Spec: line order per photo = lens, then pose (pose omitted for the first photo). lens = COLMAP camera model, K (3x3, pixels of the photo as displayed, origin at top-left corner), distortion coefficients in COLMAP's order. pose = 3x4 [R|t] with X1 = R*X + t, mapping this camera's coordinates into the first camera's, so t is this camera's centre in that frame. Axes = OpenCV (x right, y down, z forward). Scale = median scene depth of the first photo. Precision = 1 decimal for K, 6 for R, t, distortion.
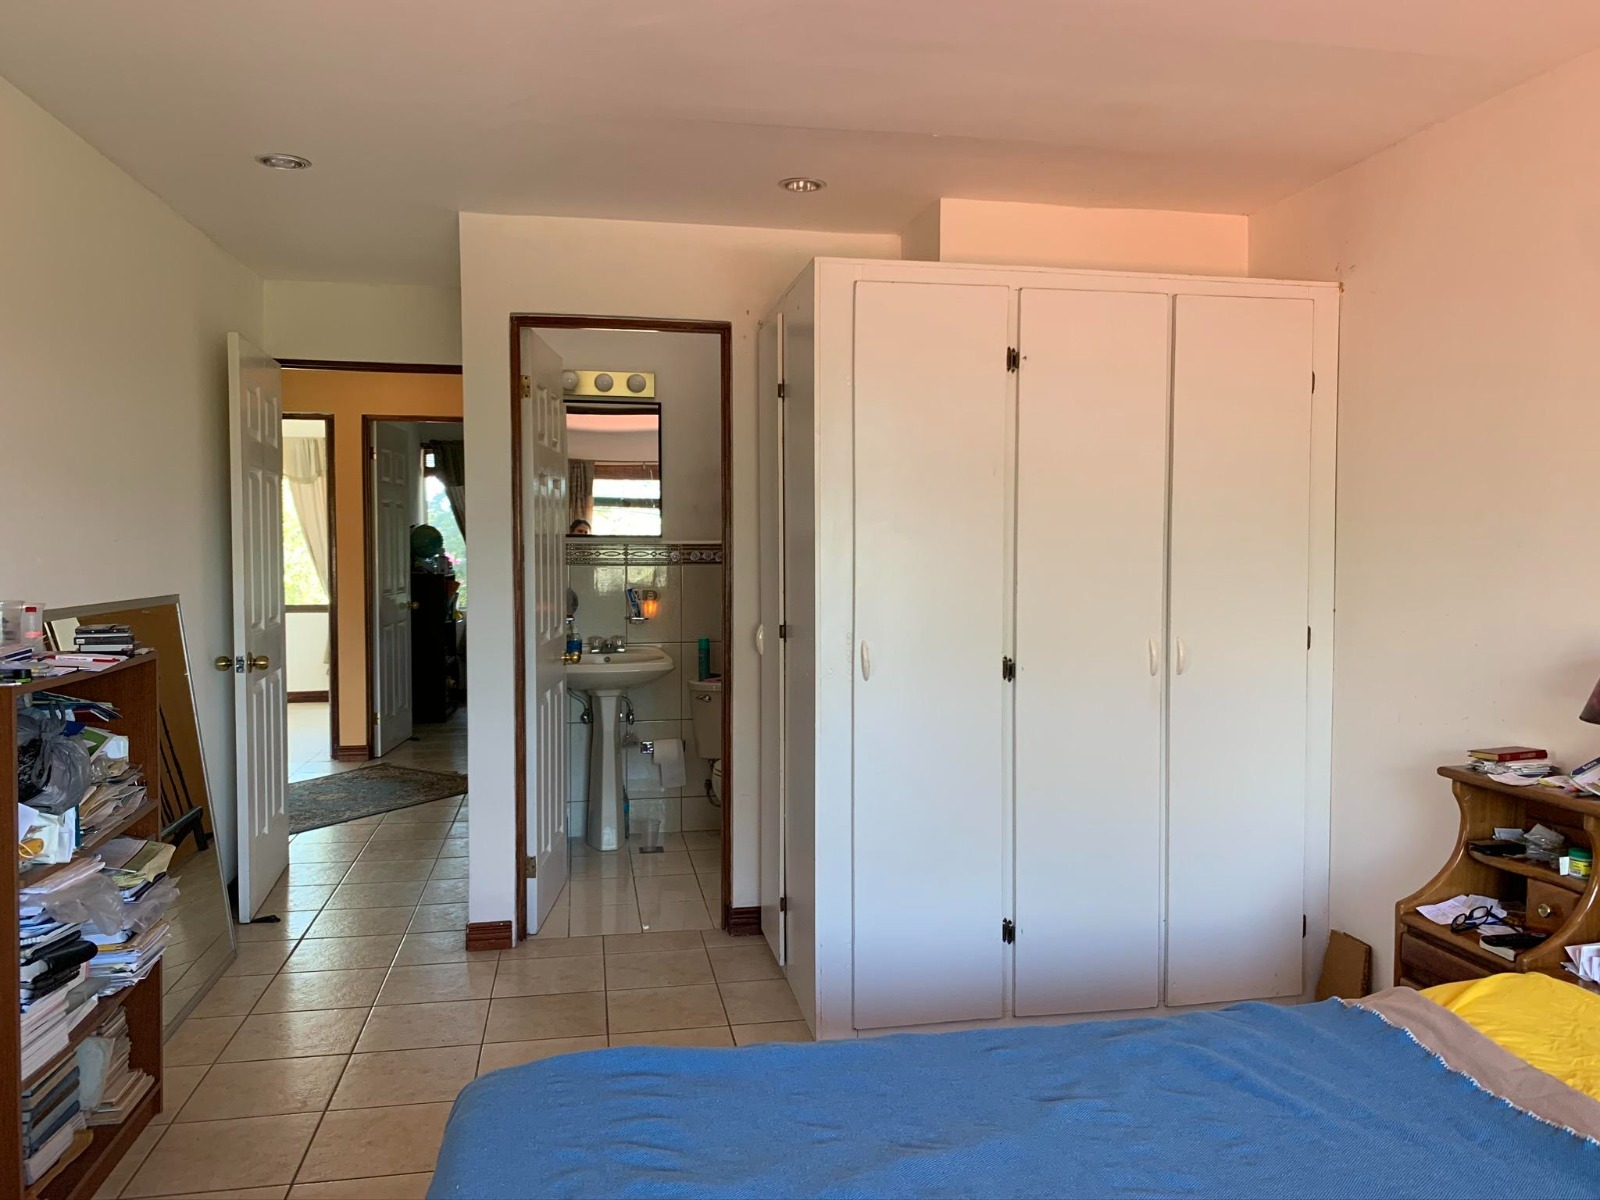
lens RADIAL K [[1215.1, 0, 803.7], [0, 1215.1, 592.7], [0, 0, 1]] dist [0.013697, -0.008443]
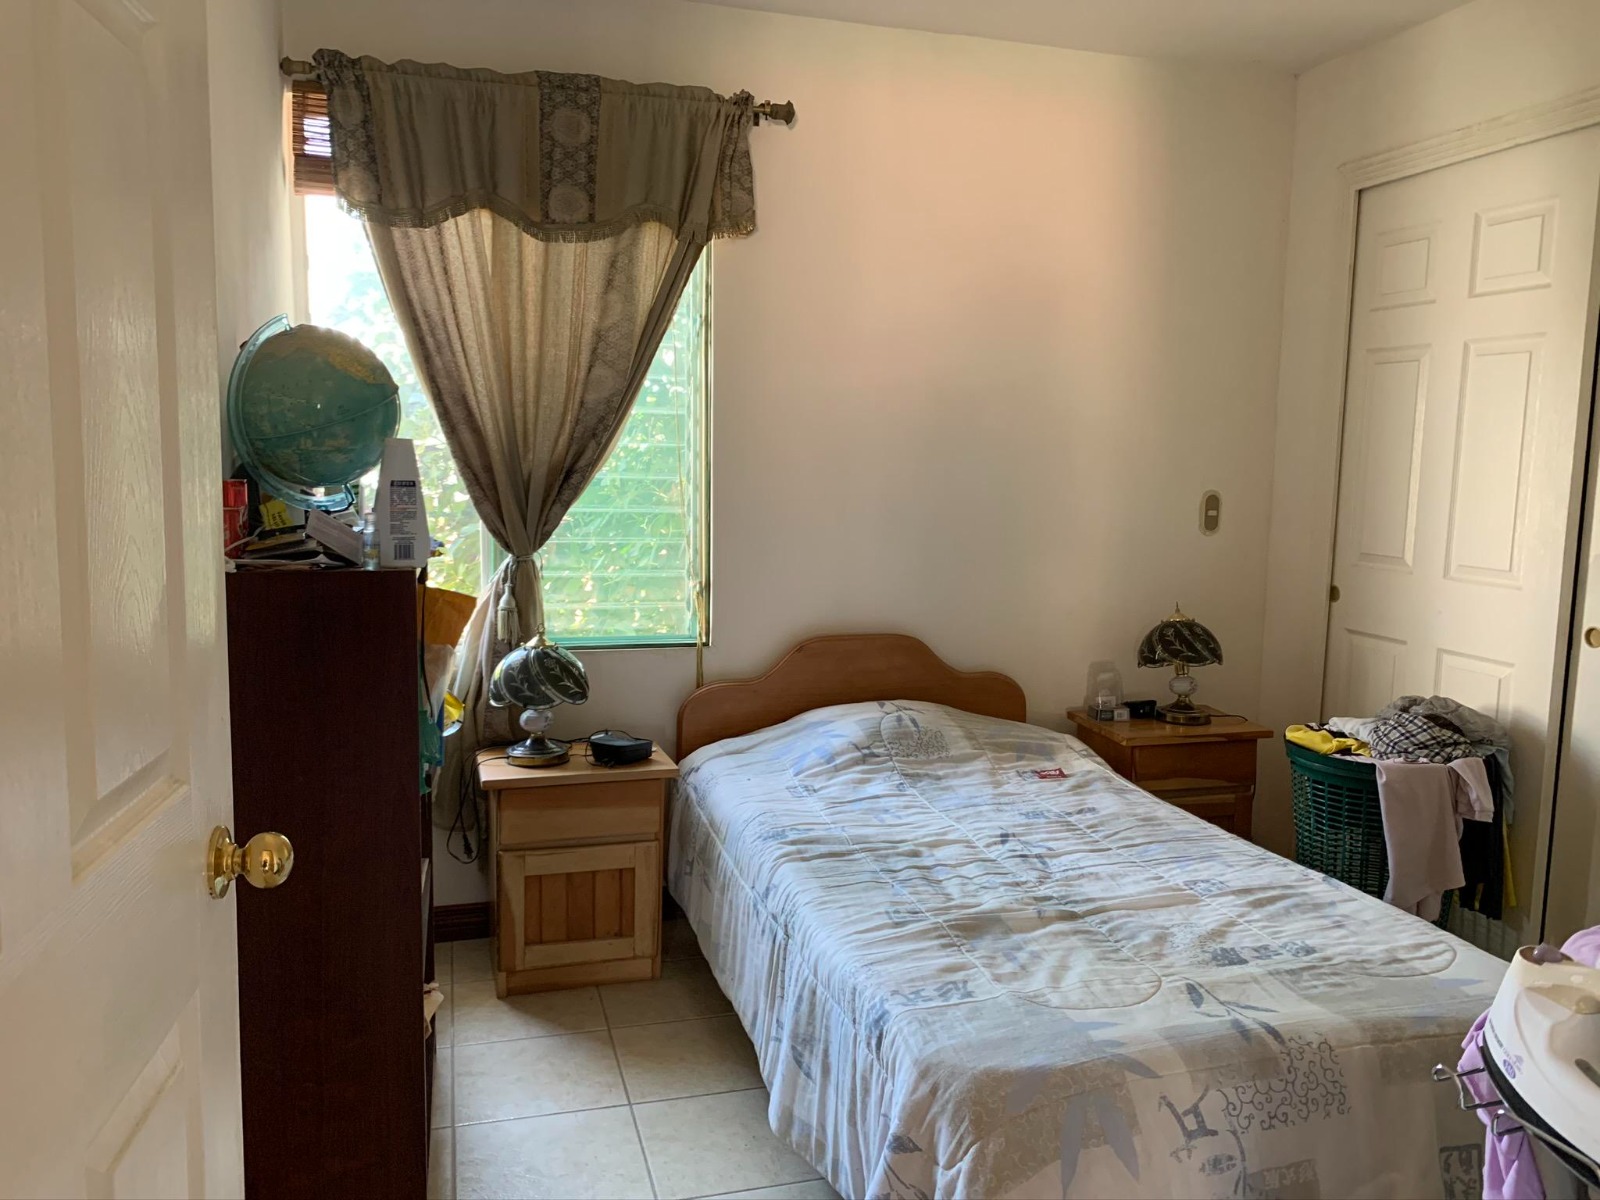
lens RADIAL K [[1215.1, 0, 803.7], [0, 1215.1, 592.7], [0, 0, 1]] dist [0.013697, -0.008443]
pose [[0.995526, 0.021551, 0.091998, -0.219116], [-0.034723, 0.988956, 0.144081, -0.040407], [-0.087877, -0.146631, 0.985280, 0.696103]]
